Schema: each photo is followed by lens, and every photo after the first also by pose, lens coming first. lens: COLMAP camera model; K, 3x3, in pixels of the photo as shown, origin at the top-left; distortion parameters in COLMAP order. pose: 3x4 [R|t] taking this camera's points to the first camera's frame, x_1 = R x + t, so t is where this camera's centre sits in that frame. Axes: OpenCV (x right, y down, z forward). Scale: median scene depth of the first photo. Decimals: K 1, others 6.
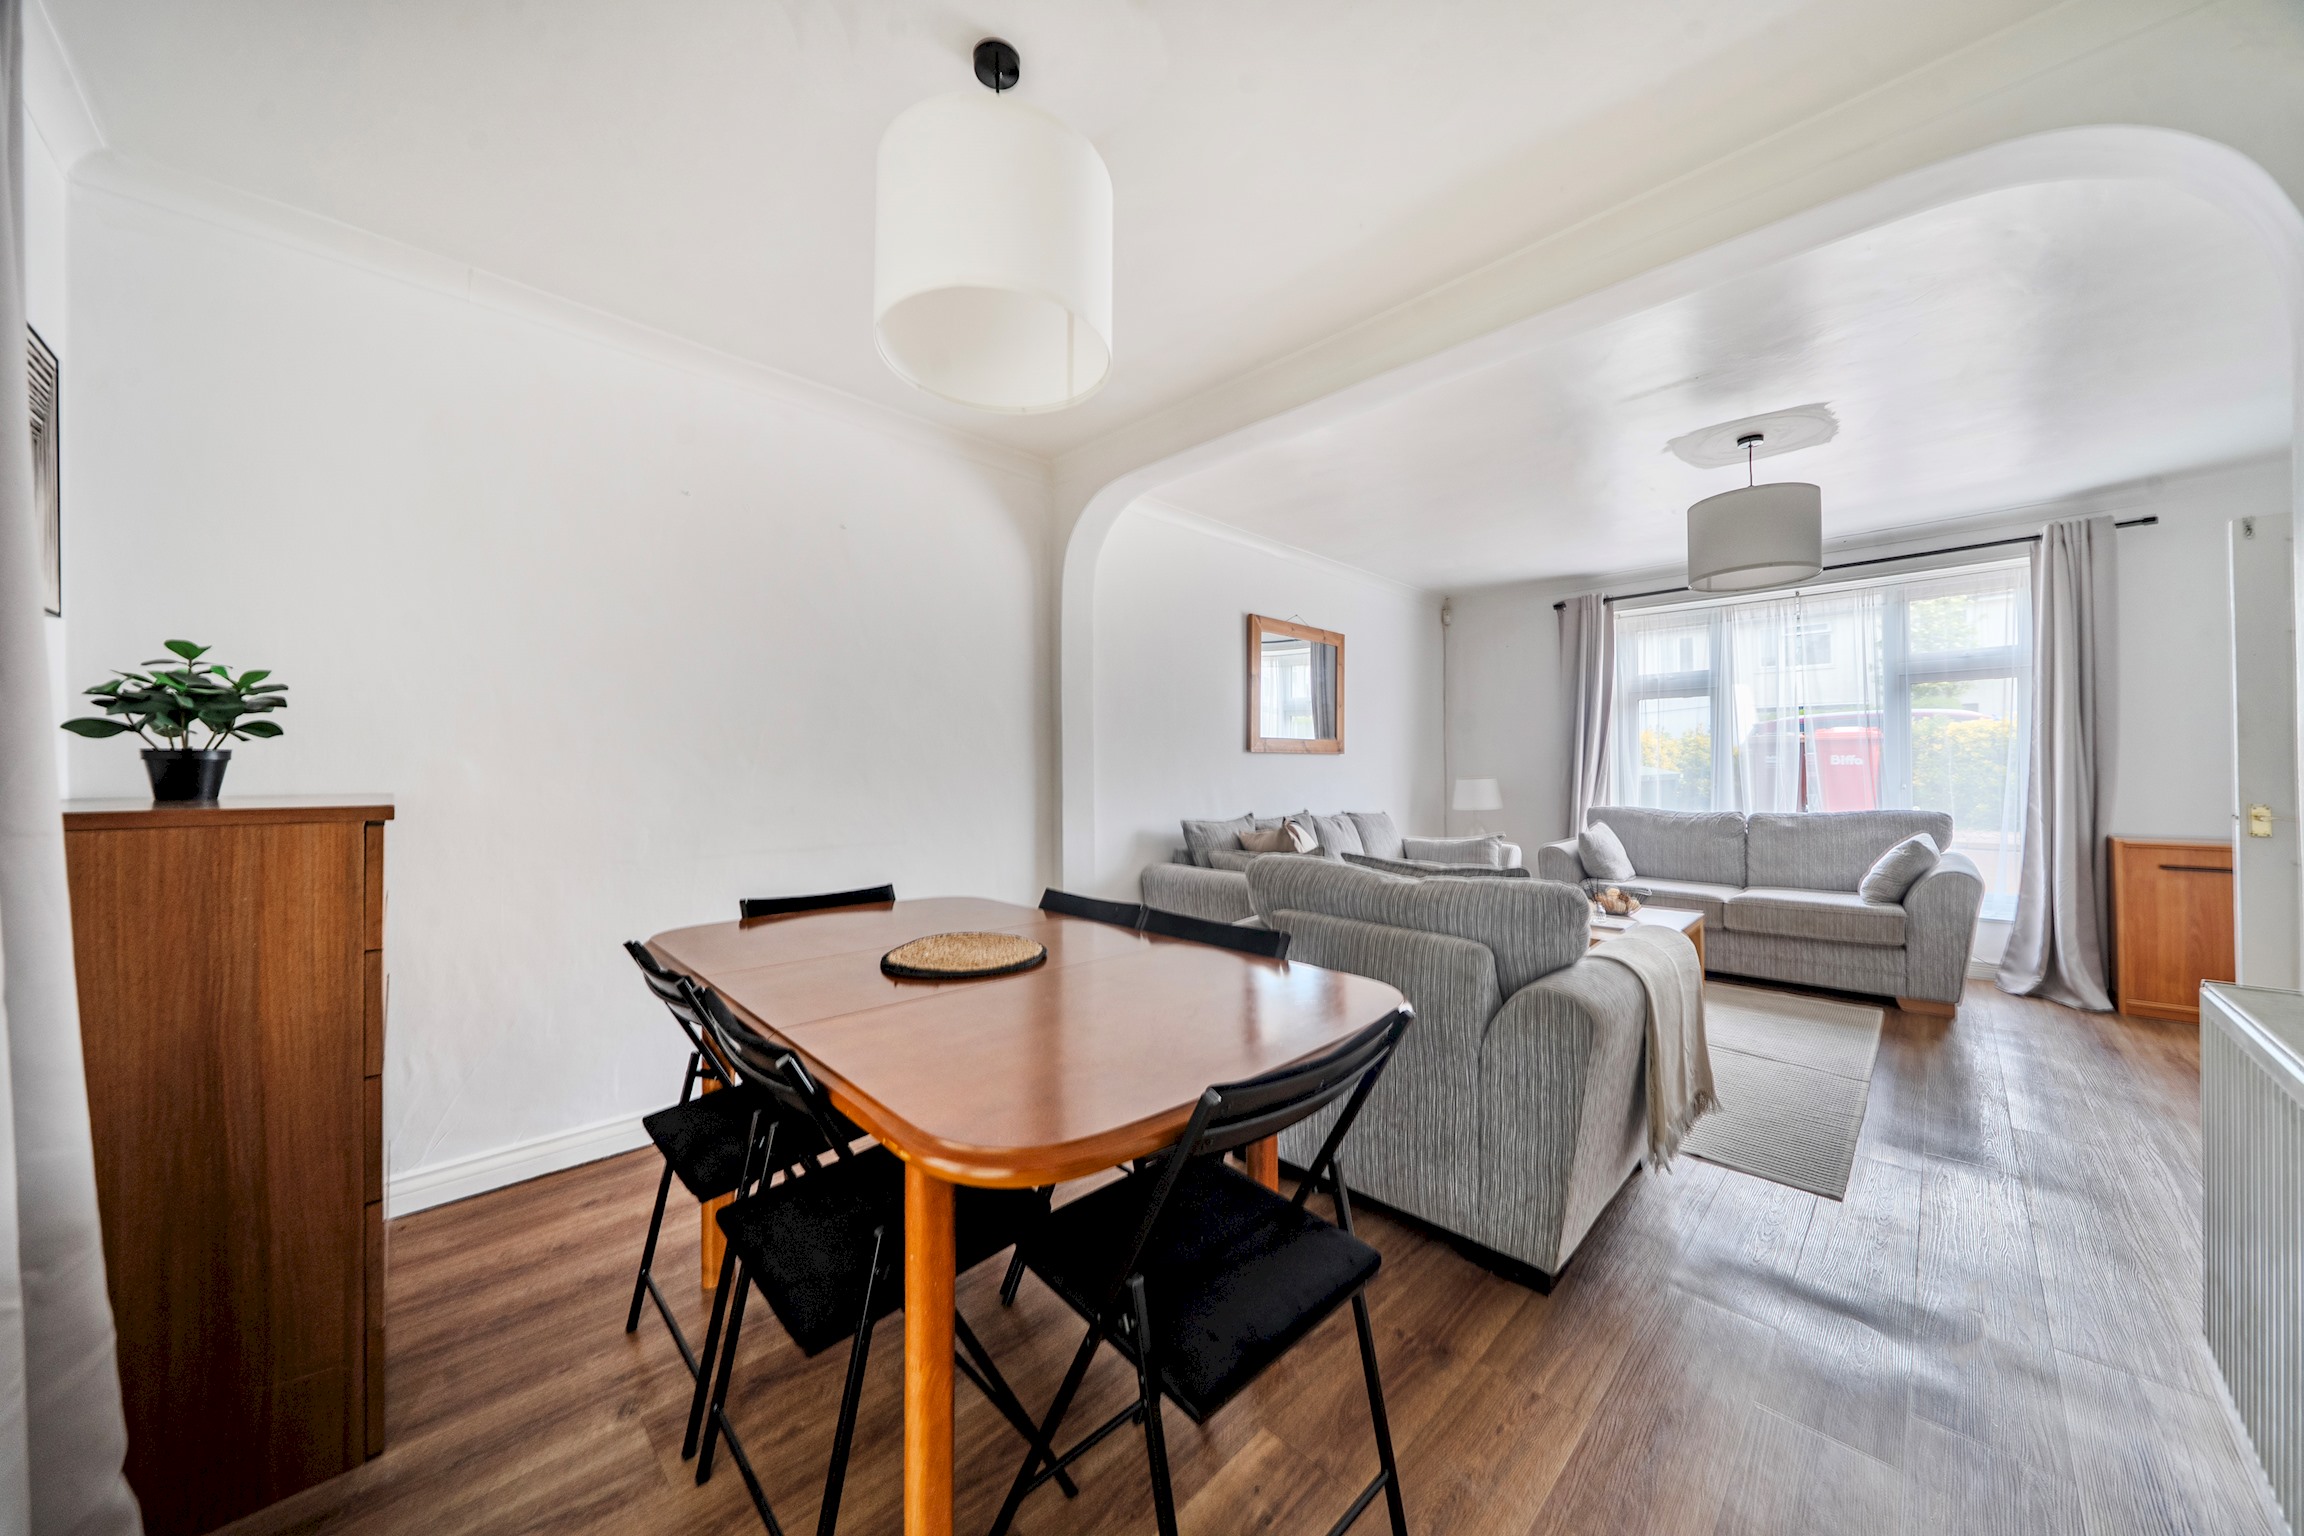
lens RADIAL K [[786.4, 0, 1146.2], [0, 786.4, 764.7], [0, 0, 1]] dist [-0.008929, 0.001036]
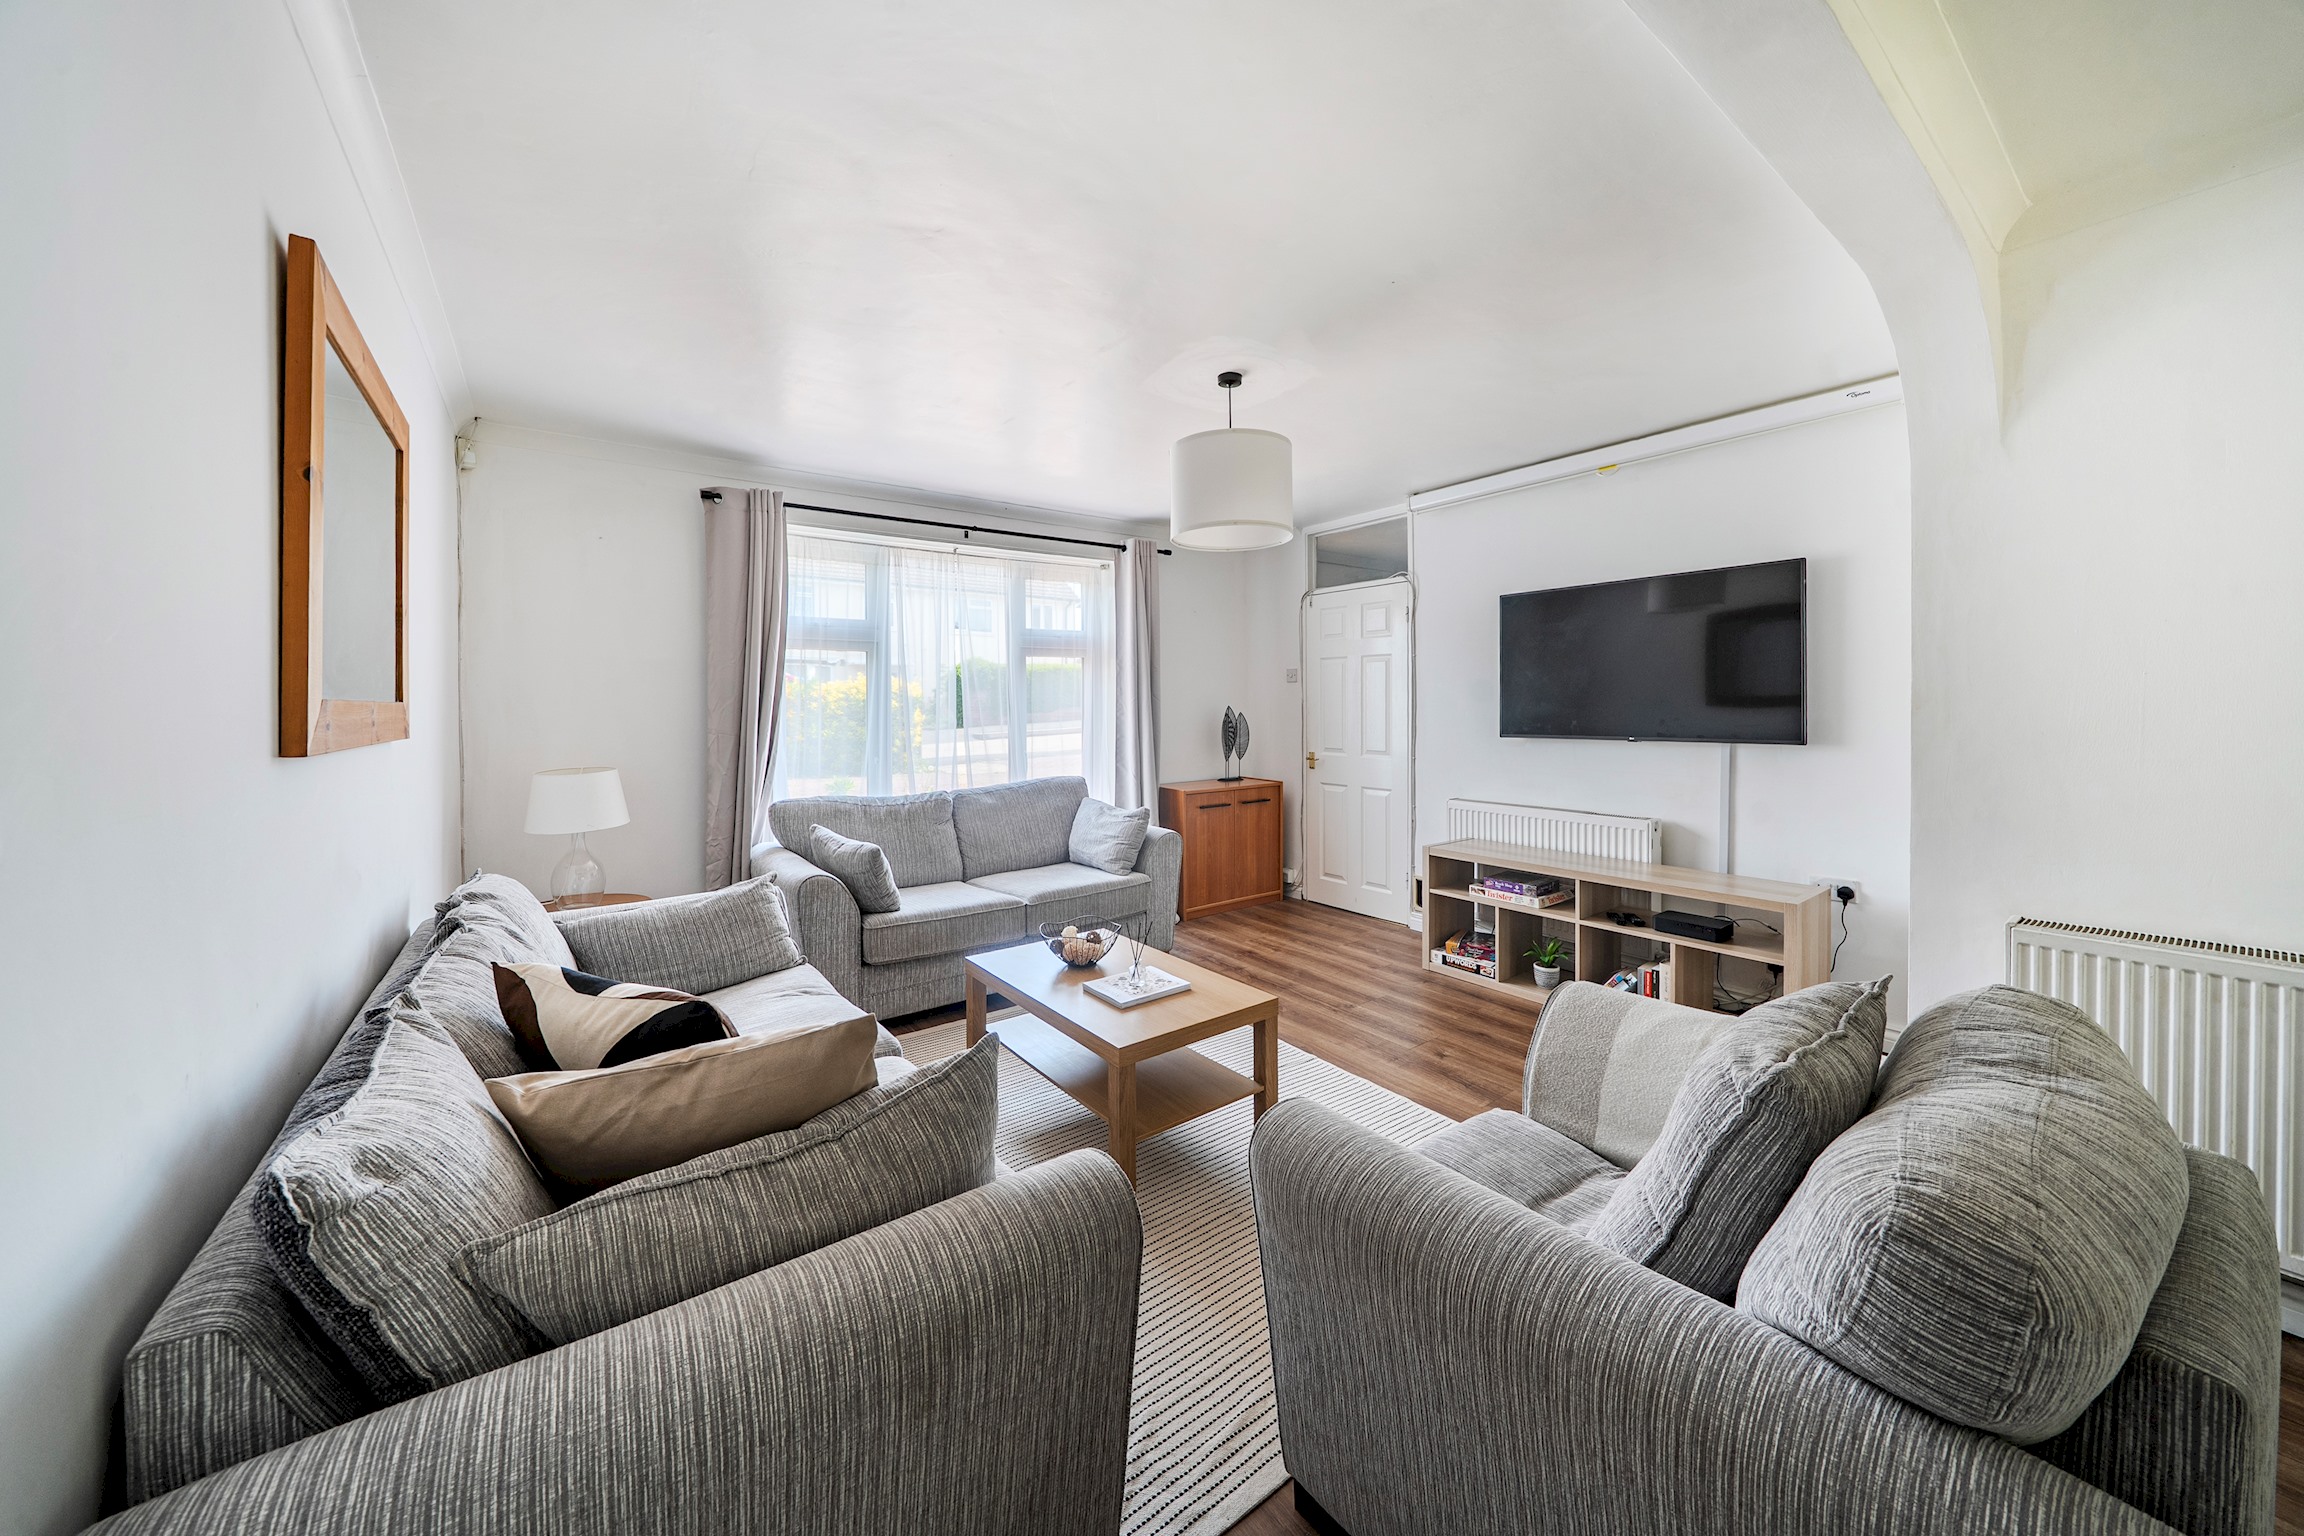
lens RADIAL K [[797.9, 0, 1152.6], [0, 797.9, 712.9], [0, 0, 1]] dist [0.000526, 0.000123]
pose [[0.164403, -0.001868, 0.986391, -0.077303], [-0.002719, 0.999994, 0.002347, -0.028842], [-0.986389, -0.003068, 0.164397, 0.635676]]
